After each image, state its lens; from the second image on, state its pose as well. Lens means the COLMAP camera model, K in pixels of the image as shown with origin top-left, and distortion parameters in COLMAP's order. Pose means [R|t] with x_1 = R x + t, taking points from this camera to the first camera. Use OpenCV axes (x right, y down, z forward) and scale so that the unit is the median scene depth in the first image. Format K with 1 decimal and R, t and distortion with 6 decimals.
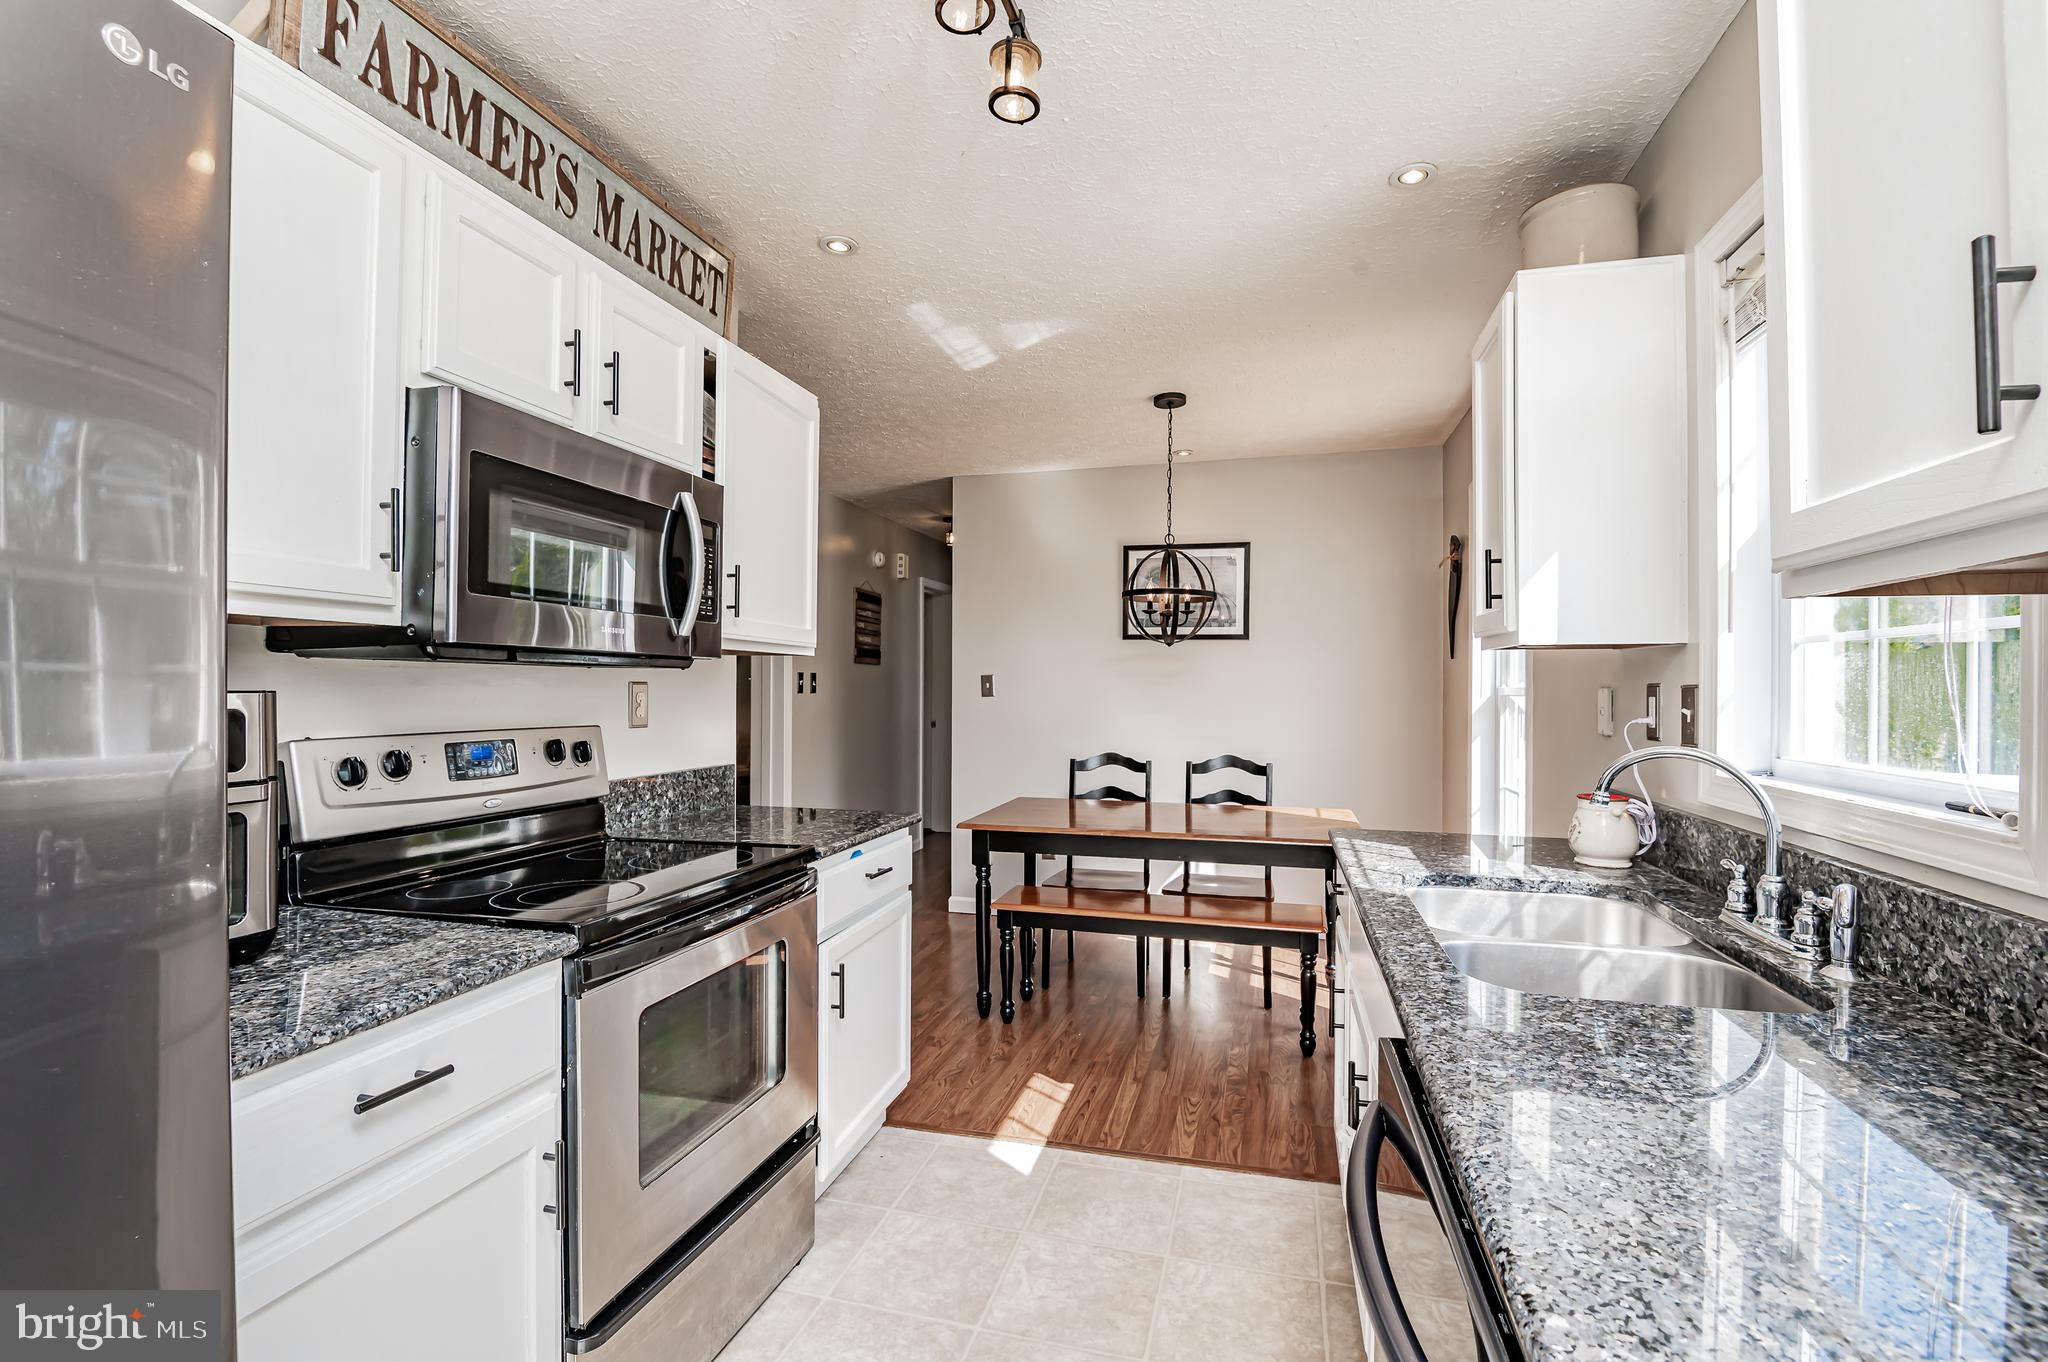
lens RADIAL K [[943.4, 0, 1024.0], [0, 943.4, 681.0], [0, 0, 1]] dist [-0.001924, -0.000139]
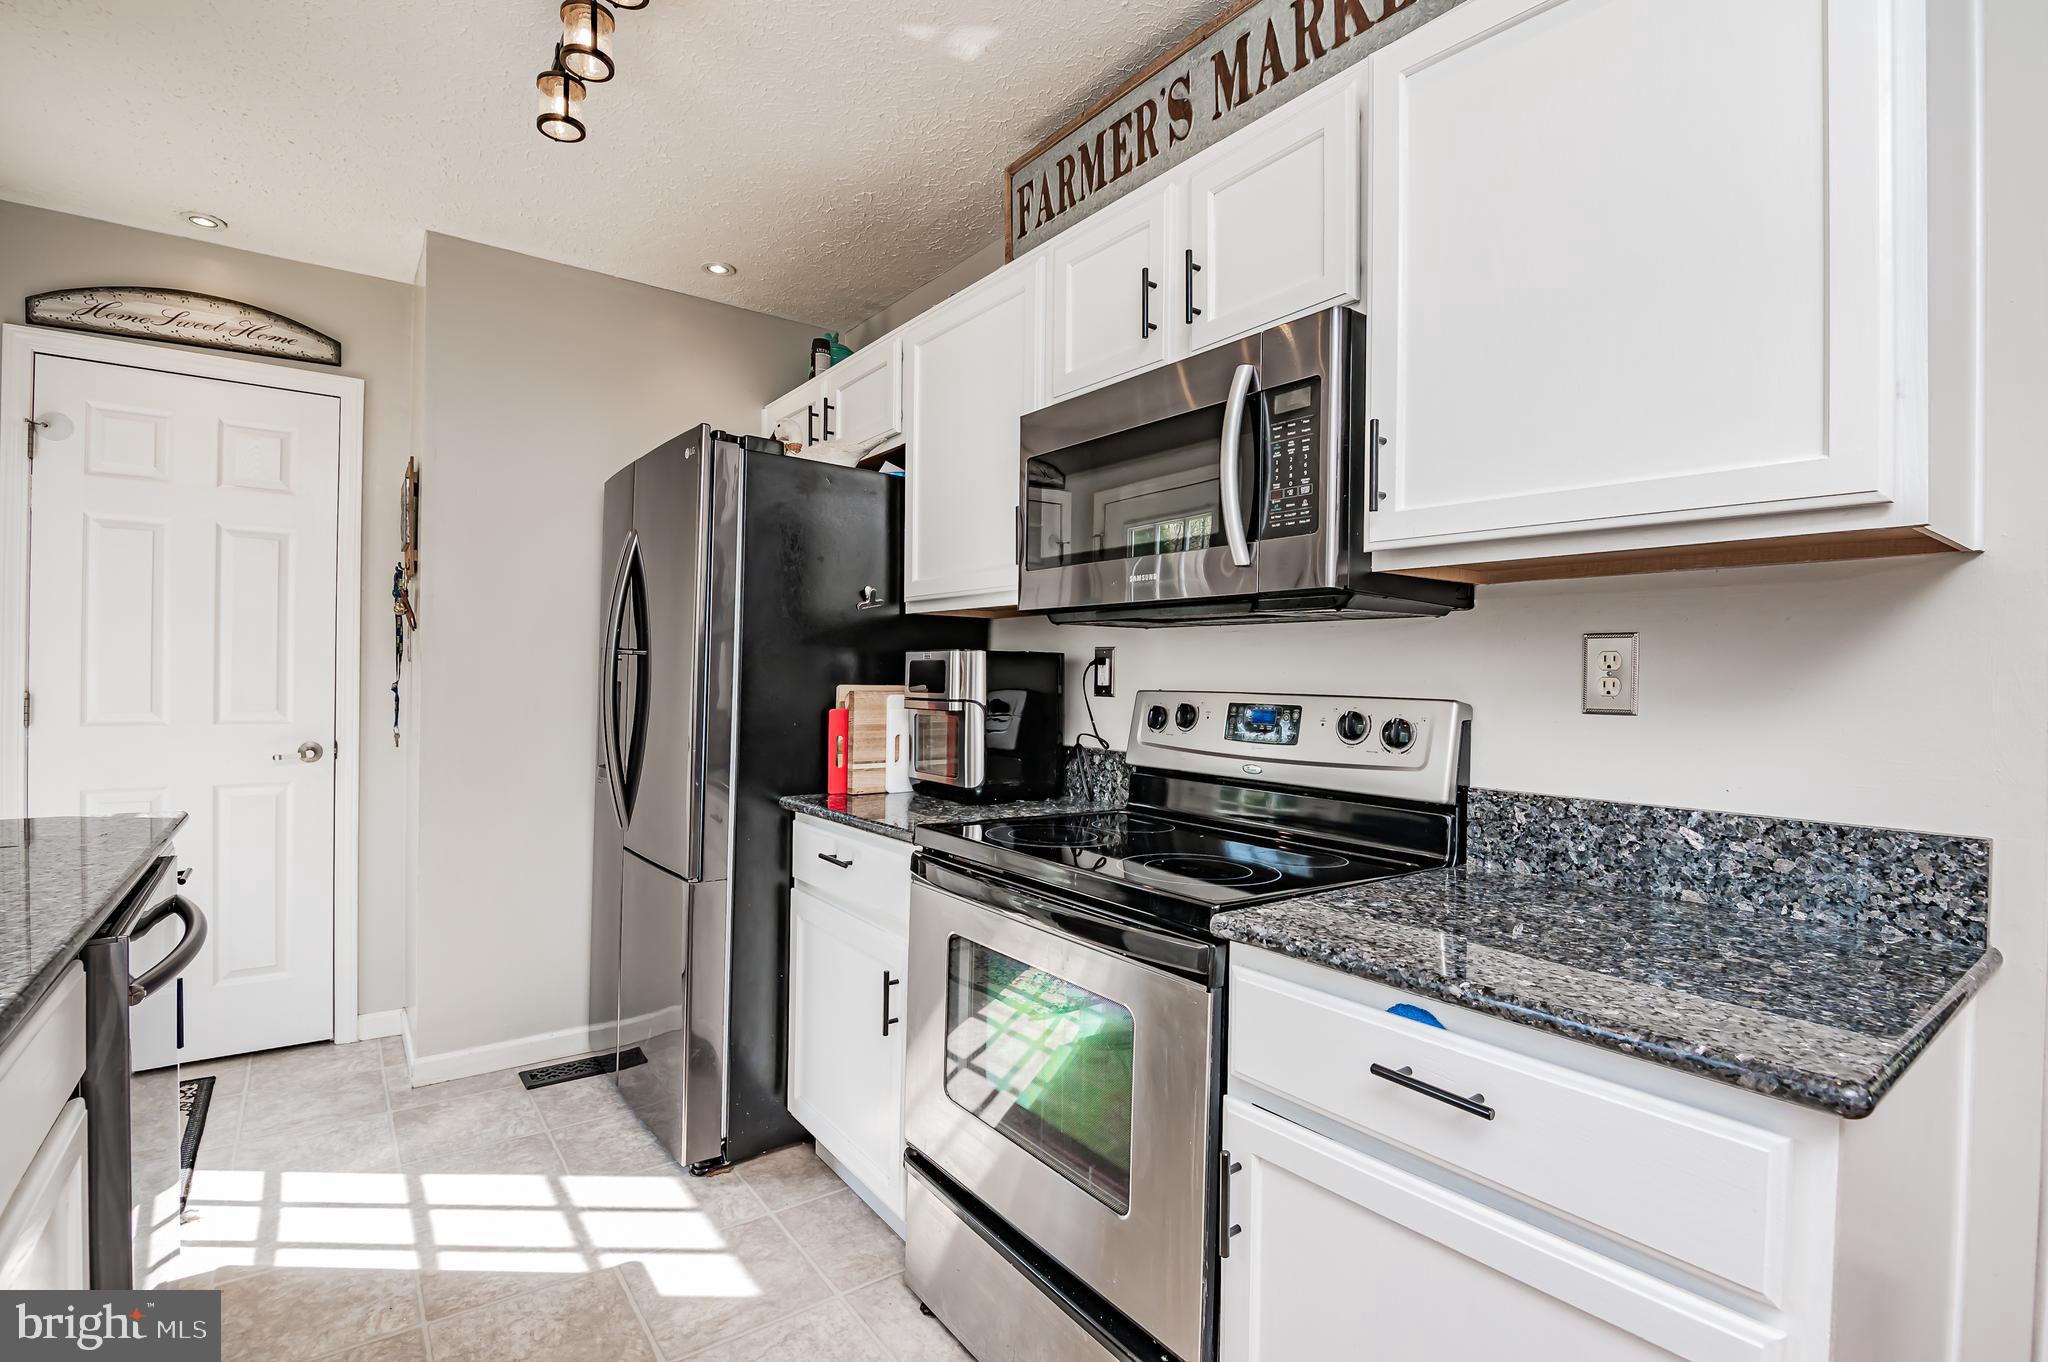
lens RADIAL K [[943.4, 0, 1024.0], [0, 943.4, 681.0], [0, 0, 1]] dist [-0.001924, -0.000139]
pose [[-0.614330, -0.010089, -0.788985, 0.352905], [-0.014813, 0.999889, -0.001251, 0.048266], [0.788910, 0.010918, -0.614412, 1.496668]]
